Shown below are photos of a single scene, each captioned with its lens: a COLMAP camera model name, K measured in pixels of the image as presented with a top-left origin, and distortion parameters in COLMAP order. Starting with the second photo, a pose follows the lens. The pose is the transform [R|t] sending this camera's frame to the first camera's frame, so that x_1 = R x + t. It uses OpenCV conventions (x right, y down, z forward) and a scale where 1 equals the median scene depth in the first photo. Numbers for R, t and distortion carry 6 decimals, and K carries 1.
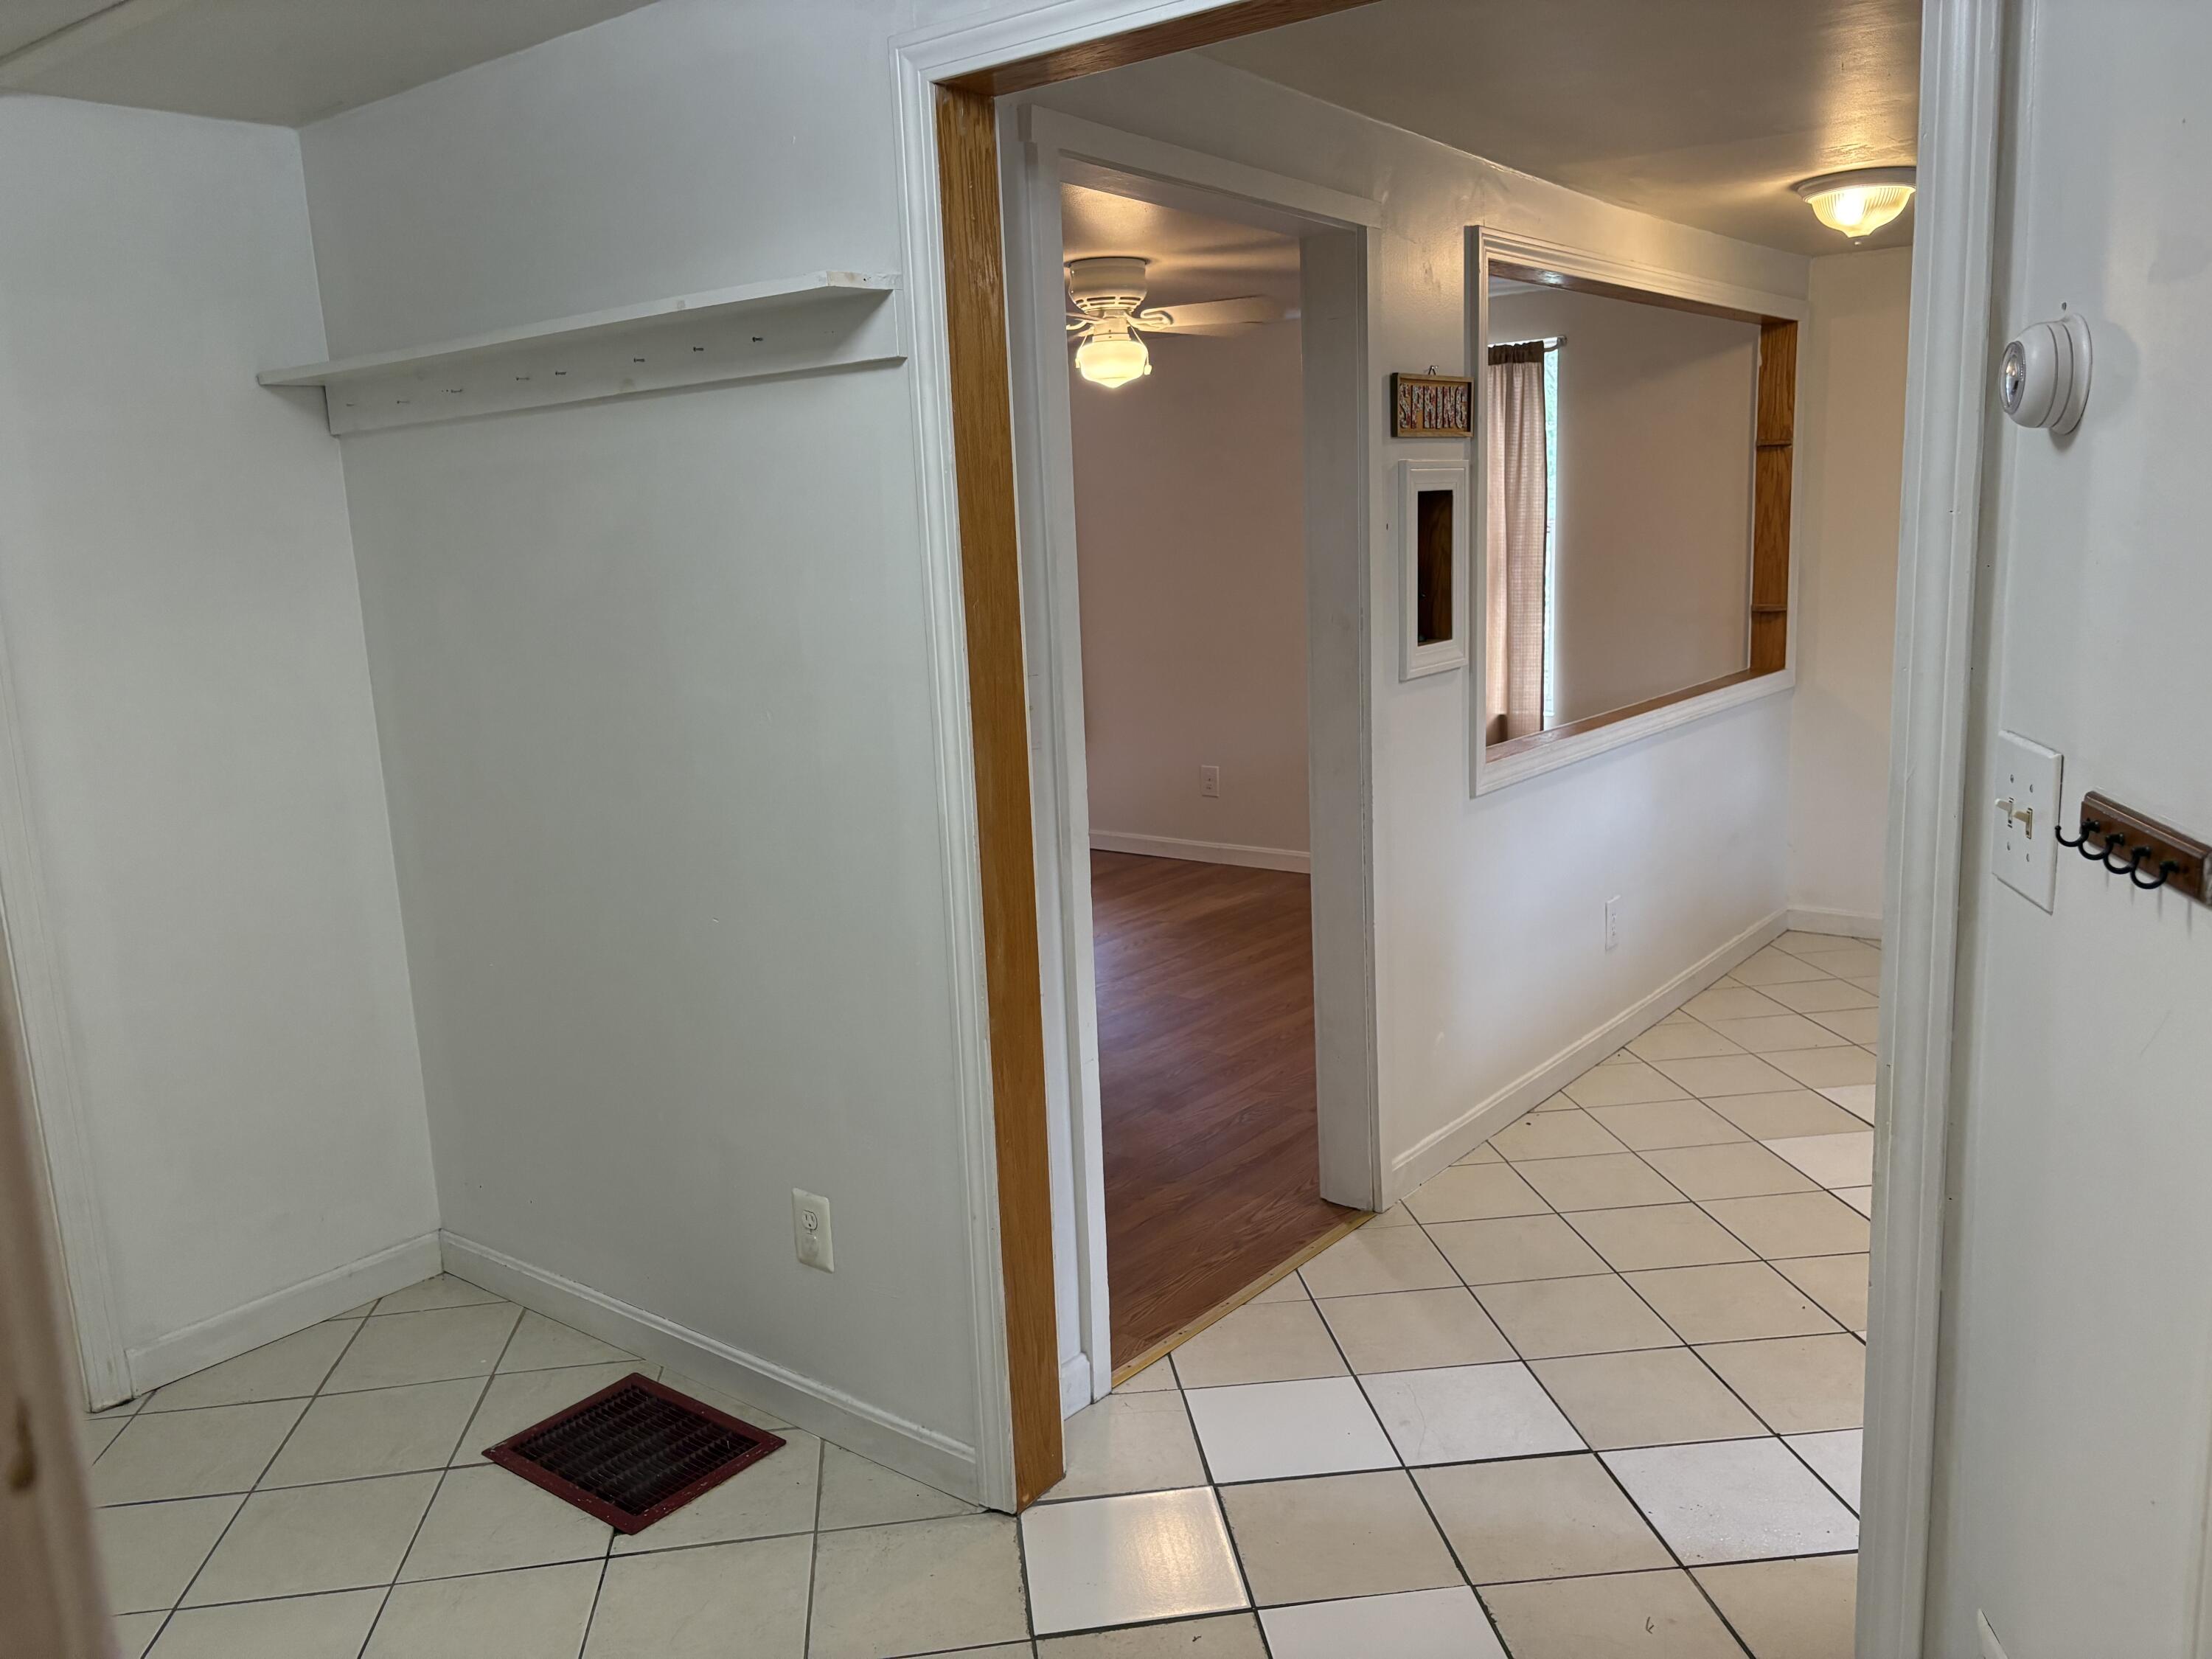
lens RADIAL K [[1681.7, 0, 1106.0], [0, 1681.7, 829.5], [0, 0, 1]] dist [0.032490, -0.003615]
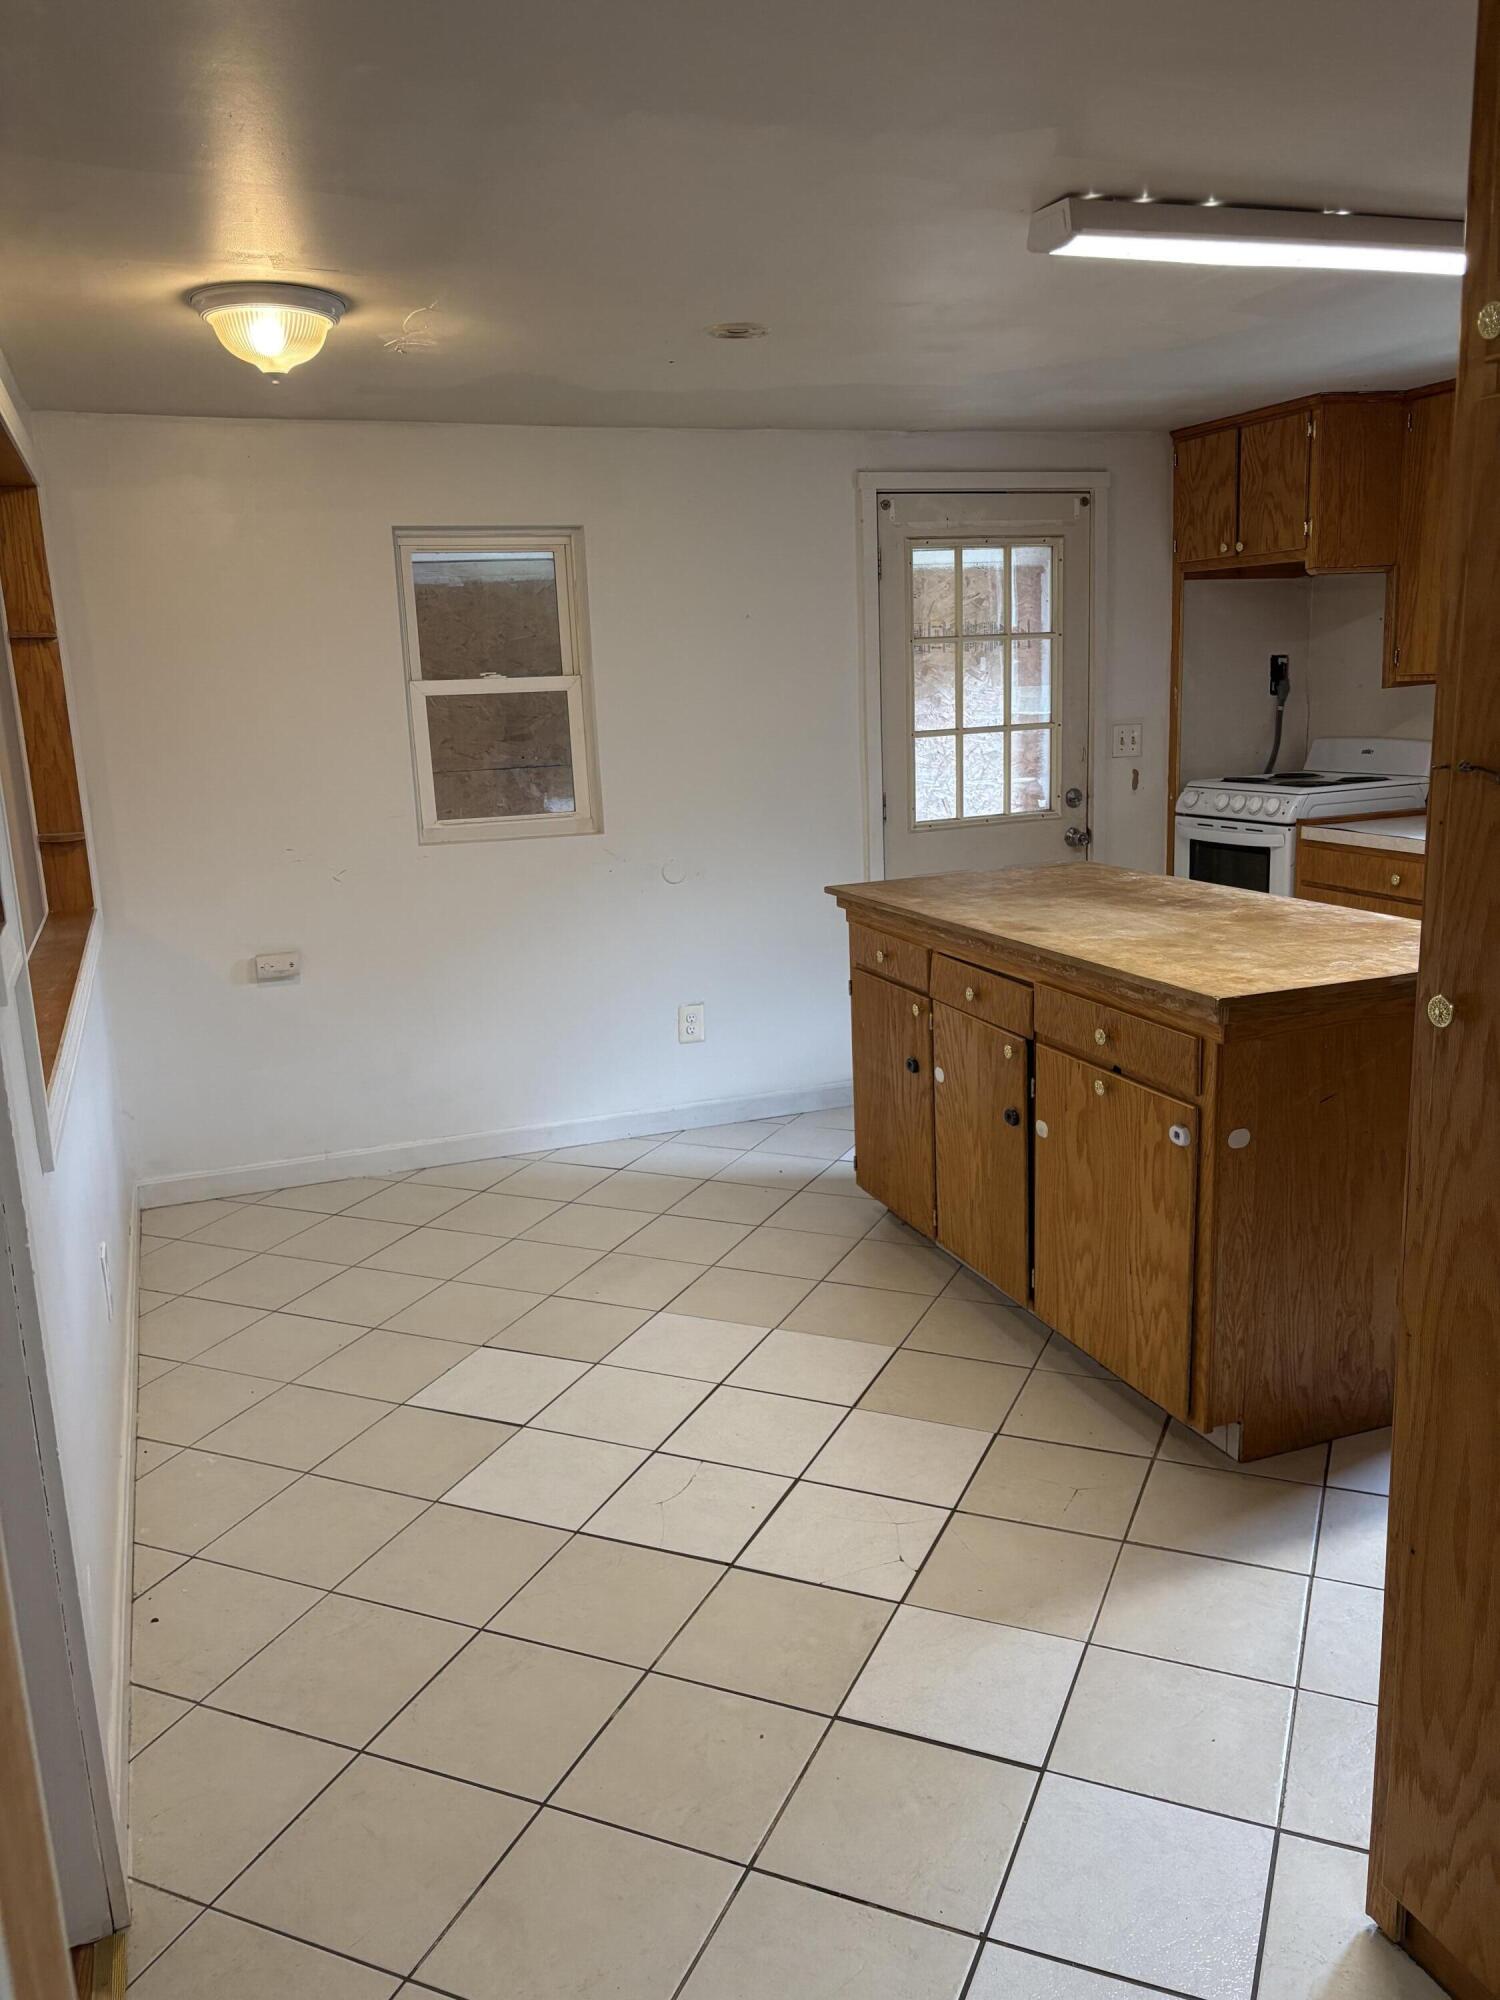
lens RADIAL K [[1520.5, 0, 750.0], [0, 1520.5, 1000.0], [0, 0, 1]] dist [0.032490, -0.003615]
pose [[0.509085, -0.161756, 0.845380, -0.079650], [0.174098, 0.981232, 0.082909, -0.058679], [-0.842925, 0.104972, 0.527692, 0.343574]]
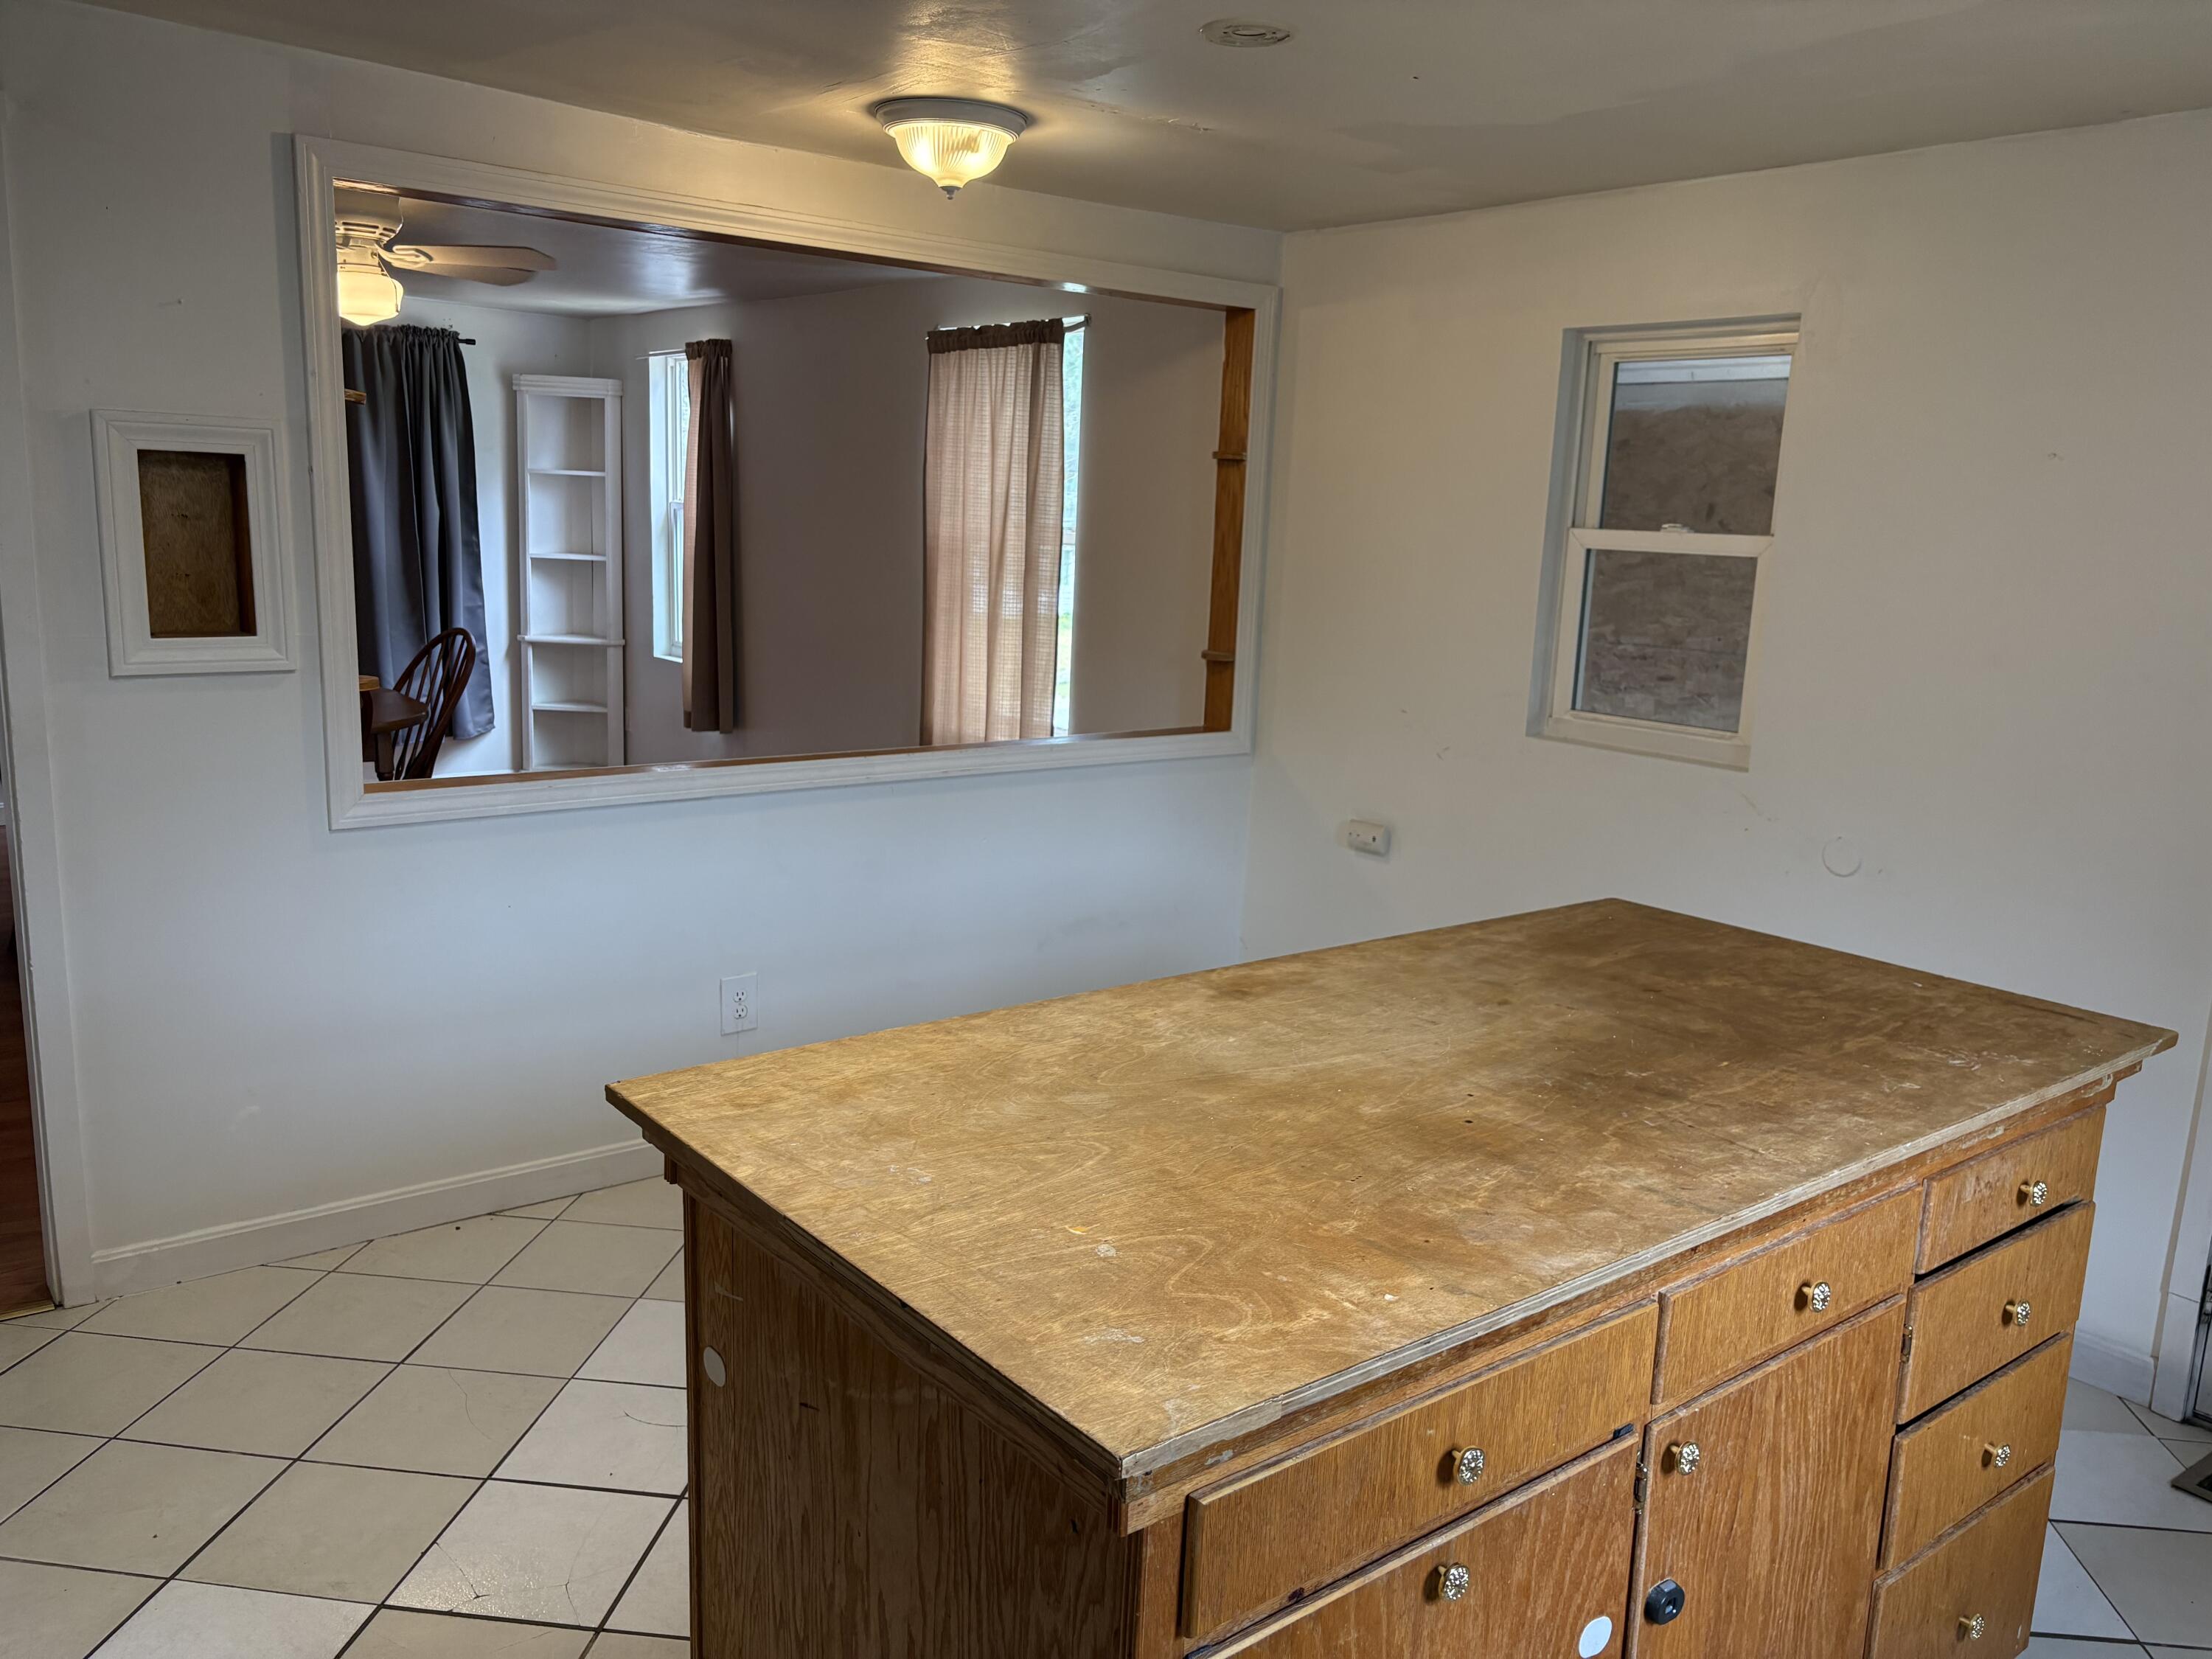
lens RADIAL K [[1681.7, 0, 1106.0], [0, 1681.7, 829.5], [0, 0, 1]] dist [0.032490, -0.003615]
pose [[0.969707, 0.122912, -0.211094, 0.534409], [-0.120809, 0.992412, 0.022878, -0.059549], [0.212304, 0.003317, 0.977198, 0.185987]]
